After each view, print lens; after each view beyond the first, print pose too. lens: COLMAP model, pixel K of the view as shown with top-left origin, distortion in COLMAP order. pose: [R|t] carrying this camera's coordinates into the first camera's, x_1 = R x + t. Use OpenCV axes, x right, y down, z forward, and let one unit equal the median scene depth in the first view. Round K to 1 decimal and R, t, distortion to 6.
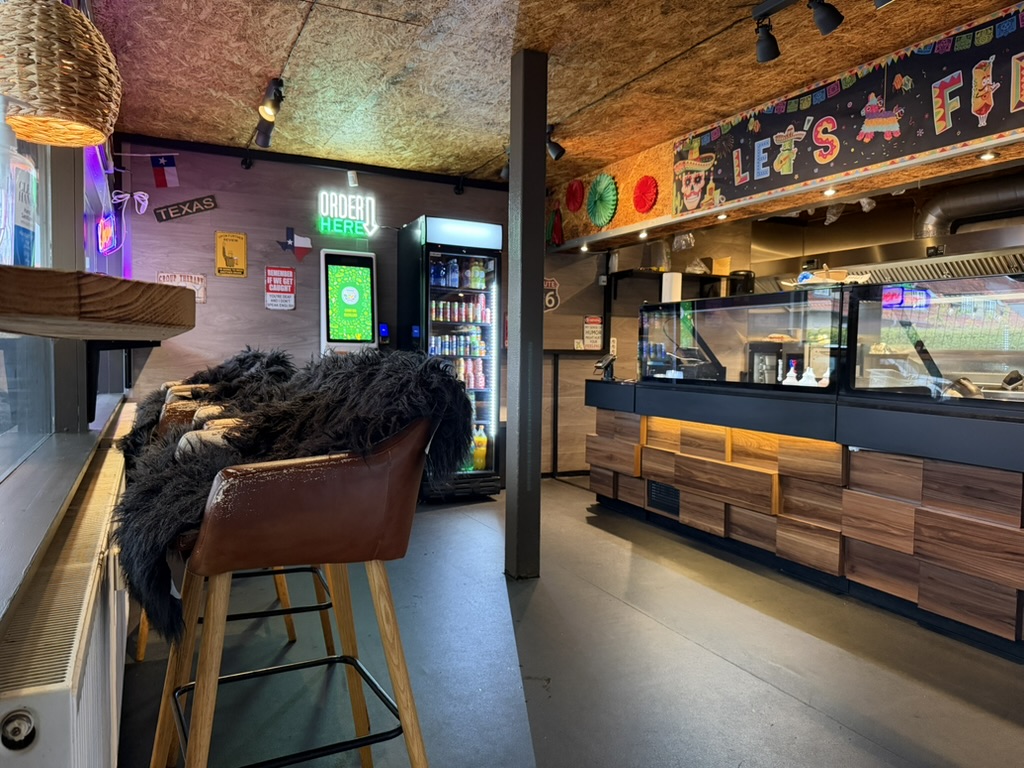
lens RADIAL K [[719.1, 0, 513.4], [0, 719.1, 384.8], [0, 0, 1]] dist [0.070699, -0.096237]
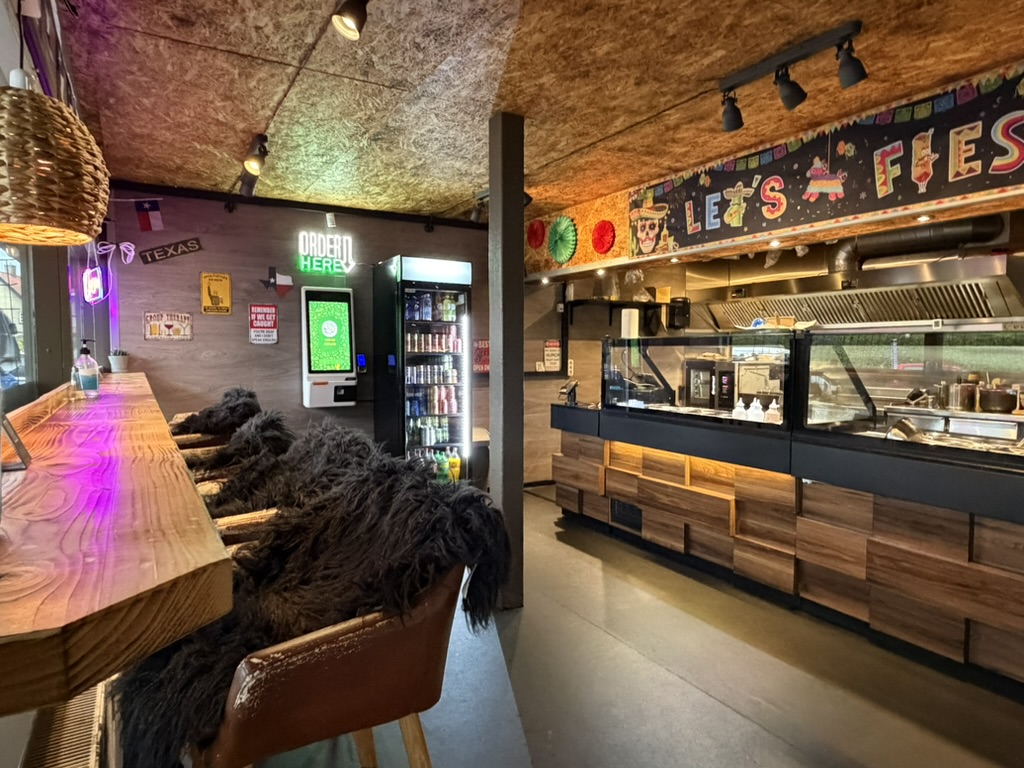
lens RADIAL K [[628.4, 0, 513.0], [0, 628.4, 383.9], [0, 0, 1]] dist [0.003931, 0.000300]
pose [[0.996796, -0.017681, 0.078002, -0.032218], [0.017035, 0.999815, 0.008936, -0.049824], [-0.078146, -0.007579, 0.996913, 0.055190]]
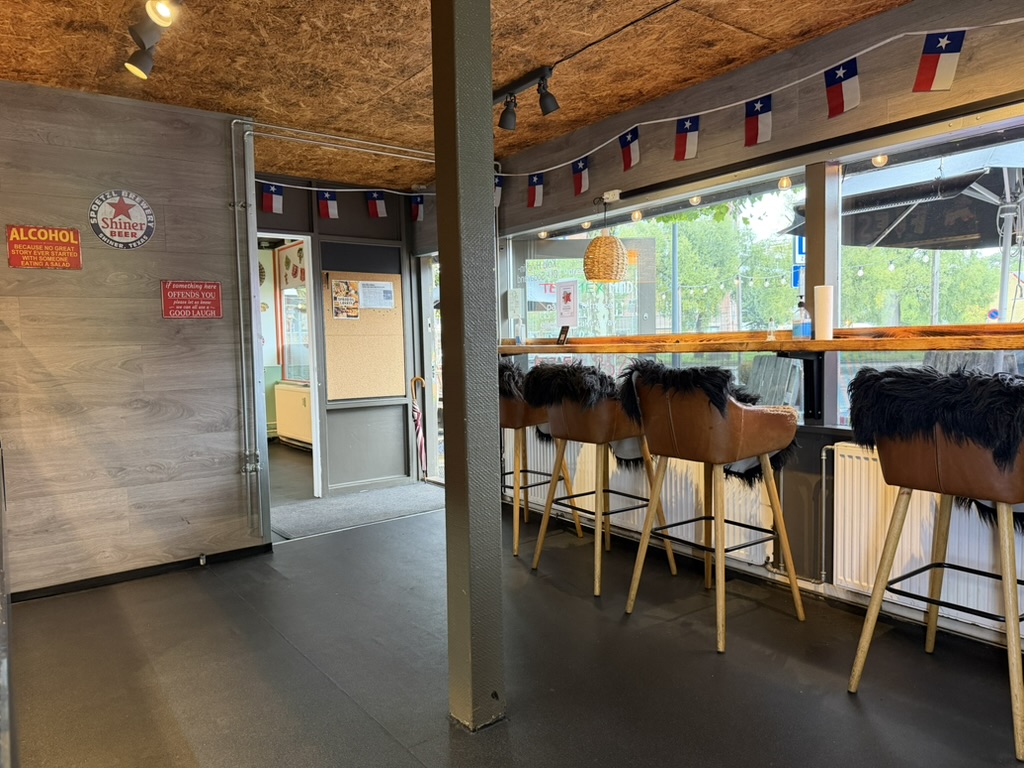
lens RADIAL K [[712.8, 0, 503.6], [0, 712.8, 382.5], [0, 0, 1]] dist [0.116871, -0.185715]
pose [[-0.986627, 0.017419, -0.162061, 0.064155], [0.000974, 0.994886, 0.101000, -0.072047], [0.162992, 0.099491, -0.981598, 1.145126]]
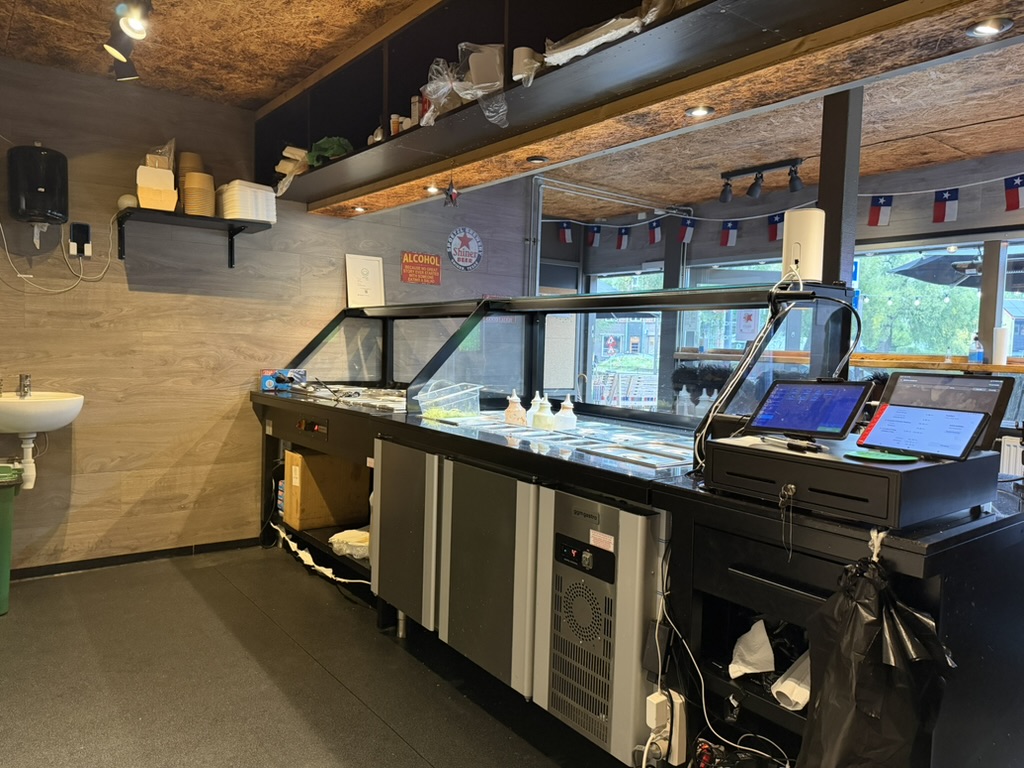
lens RADIAL K [[711.1, 0, 485.9], [0, 711.1, 385.0], [0, 0, 1]] dist [-0.001746, -0.021136]
pose [[-0.985950, -0.031272, -0.164090, 0.458970], [-0.048966, 0.993274, 0.104922, -0.081083], [0.159705, 0.111483, -0.980850, 1.334885]]
